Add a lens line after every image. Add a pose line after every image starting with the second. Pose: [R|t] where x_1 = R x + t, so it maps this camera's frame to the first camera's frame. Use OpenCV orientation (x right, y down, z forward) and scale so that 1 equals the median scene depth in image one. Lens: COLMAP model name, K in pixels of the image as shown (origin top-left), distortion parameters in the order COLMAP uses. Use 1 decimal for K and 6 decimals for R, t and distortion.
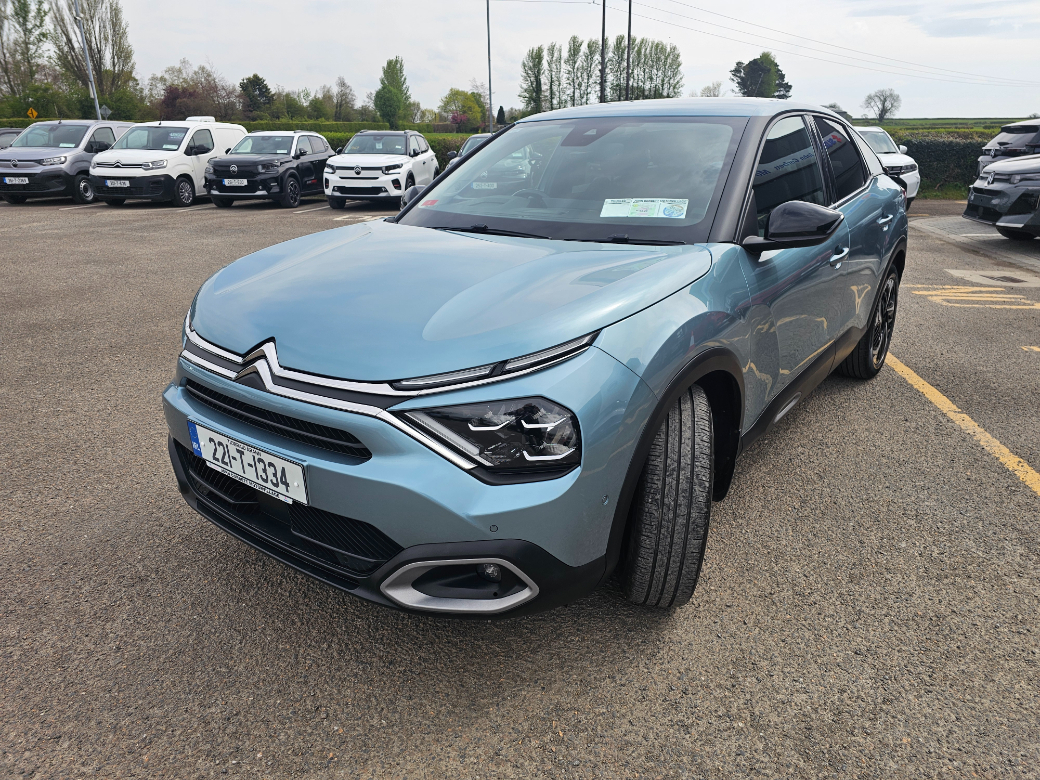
lens RADIAL K [[701.7, 0, 547.5], [0, 701.7, 394.7], [0, 0, 1]] dist [0.047050, -0.031449]
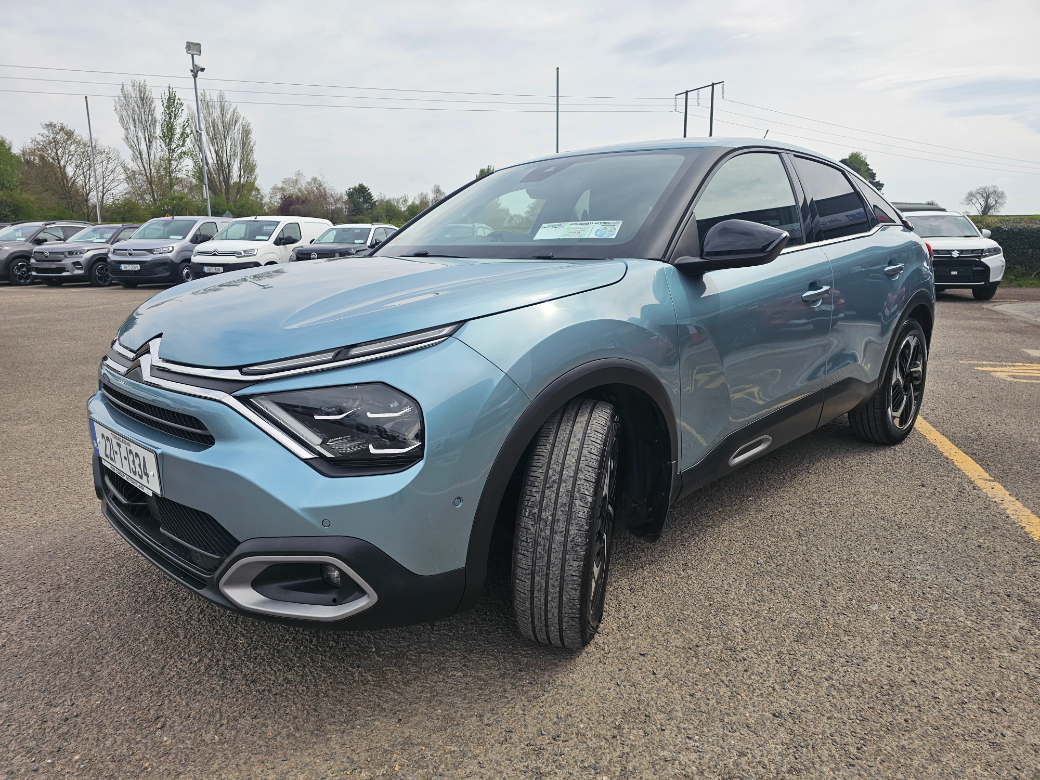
lens RADIAL K [[701.7, 0, 523.8], [0, 701.7, 397.9], [0, 0, 1]] dist [0.047050, -0.031449]
pose [[0.989471, 0.023897, -0.142743, 0.249144], [-0.041441, 0.991759, -0.121231, 0.102821], [0.138669, 0.125870, 0.982307, 0.077781]]
